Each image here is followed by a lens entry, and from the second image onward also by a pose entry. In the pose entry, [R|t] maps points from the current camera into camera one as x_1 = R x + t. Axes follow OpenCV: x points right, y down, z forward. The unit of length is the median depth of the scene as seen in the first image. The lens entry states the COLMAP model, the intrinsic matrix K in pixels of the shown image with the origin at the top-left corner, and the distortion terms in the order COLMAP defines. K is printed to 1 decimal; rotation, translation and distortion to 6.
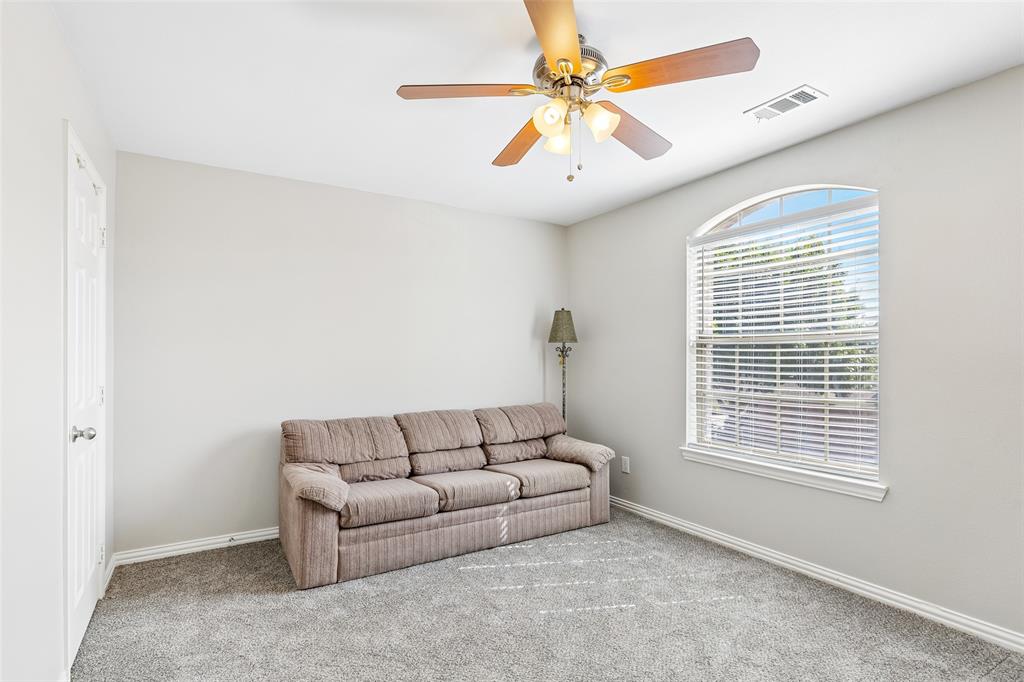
lens RADIAL K [[506.5, 0, 506.5], [0, 506.5, 351.4], [0, 0, 1]] dist [0.000733, 0.000657]
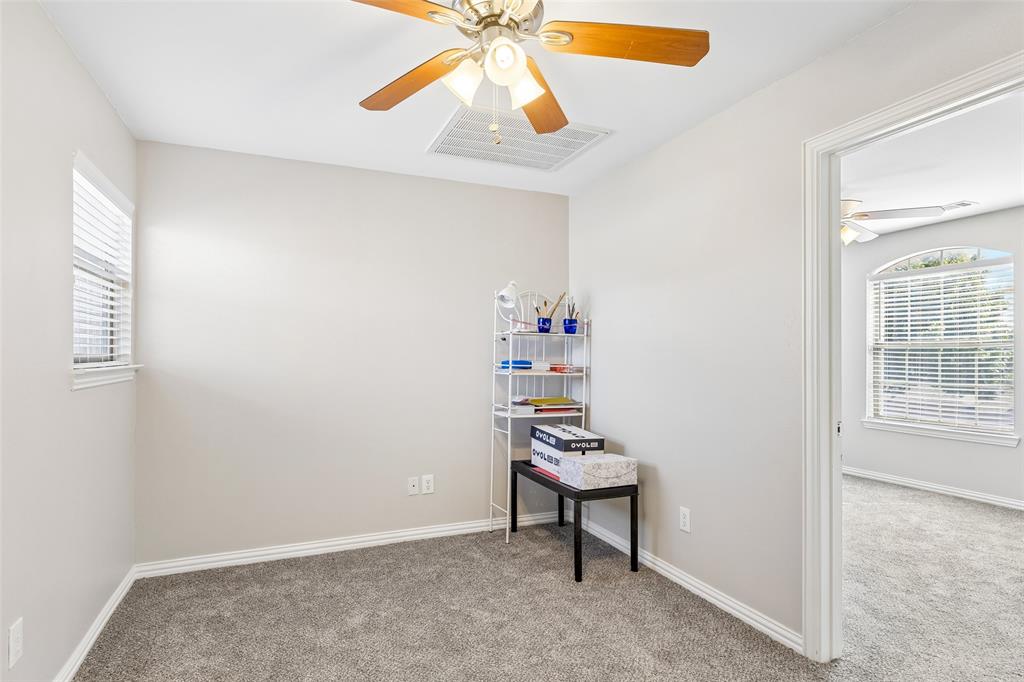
lens RADIAL K [[527.8, 0, 508.3], [0, 527.8, 345.3], [0, 0, 1]] dist [0.004075, 0.000726]
pose [[0.989941, 0.005022, -0.141394, -0.451303], [-0.006598, 0.999921, -0.010685, 0.000251], [0.141330, 0.011510, 0.989896, -0.655251]]
